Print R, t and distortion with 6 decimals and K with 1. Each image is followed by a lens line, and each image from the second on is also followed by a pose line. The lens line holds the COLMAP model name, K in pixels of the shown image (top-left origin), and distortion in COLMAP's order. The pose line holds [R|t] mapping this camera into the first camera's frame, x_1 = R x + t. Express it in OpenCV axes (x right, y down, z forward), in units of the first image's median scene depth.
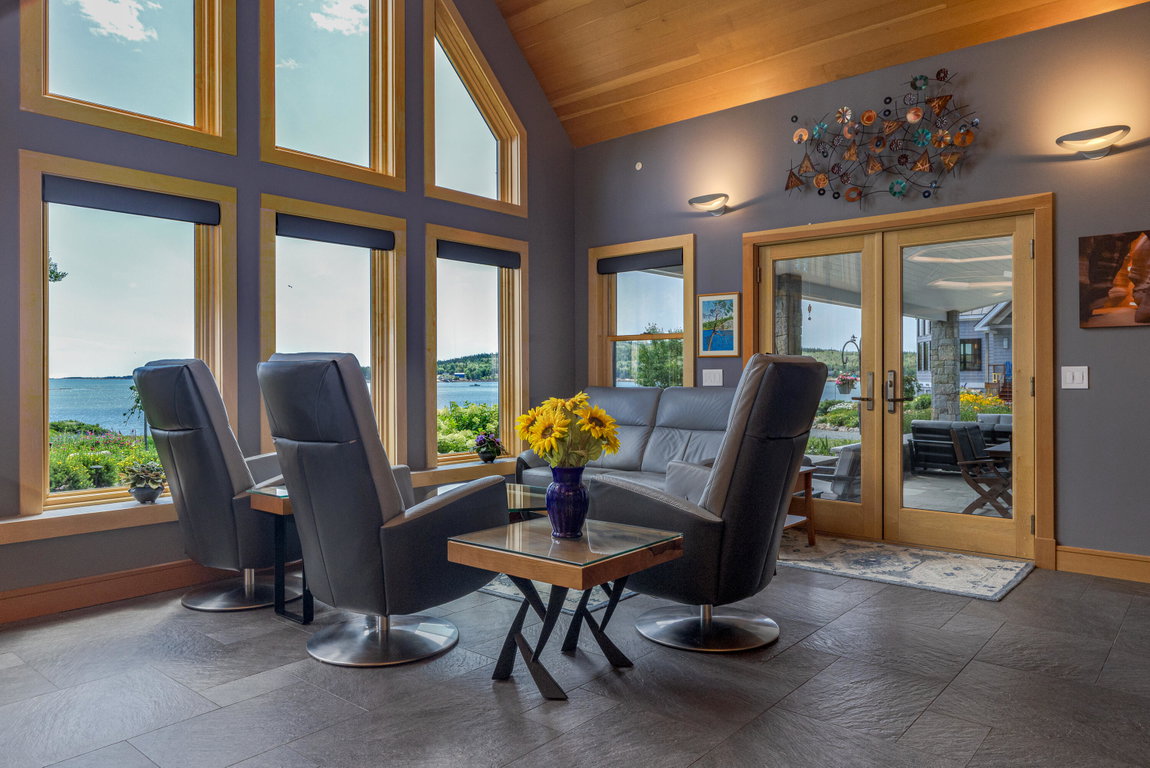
lens RADIAL K [[777.5, 0, 575.0], [0, 777.5, 373.9], [0, 0, 1]] dist [-0.004128, 0.001452]
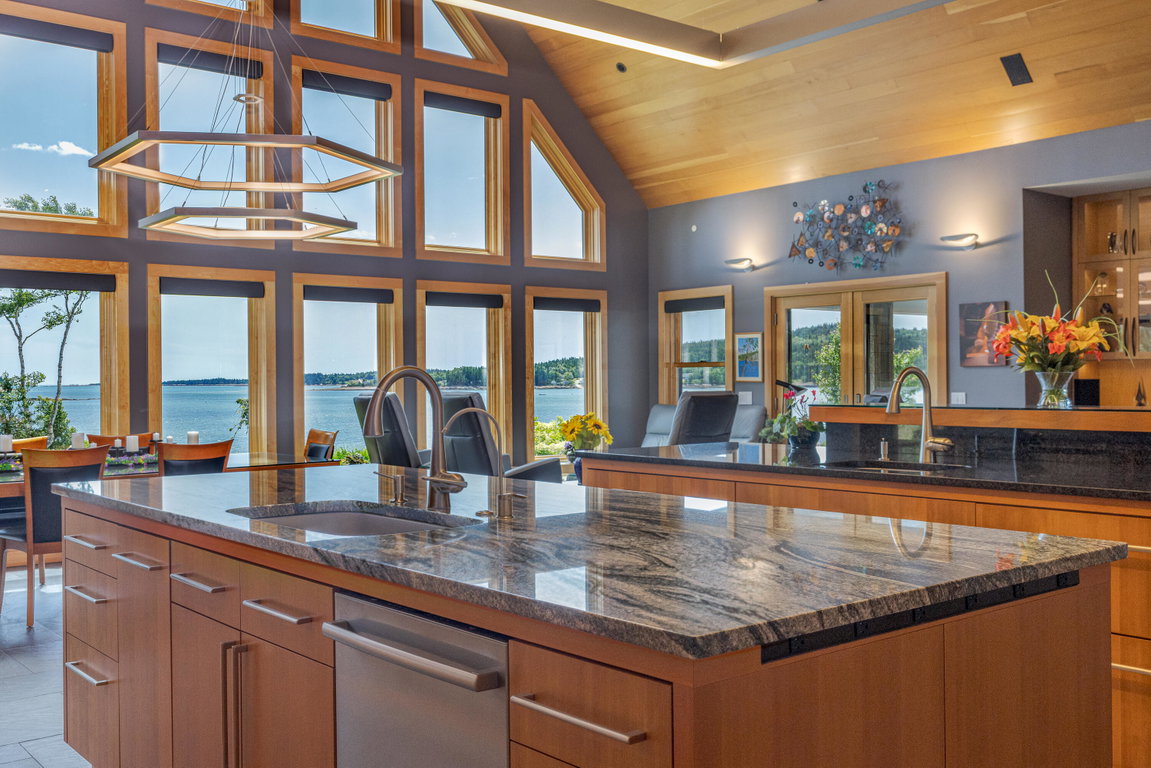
lens RADIAL K [[1140.9, 0, 574.8], [0, 1140.9, 385.8], [0, 0, 1]] dist [0.007038, 0.000000]
pose [[0.984187, -0.003578, -0.177097, 0.245459], [0.005177, 0.999950, 0.008567, -0.034442], [0.177057, -0.009348, 0.984156, -0.950513]]
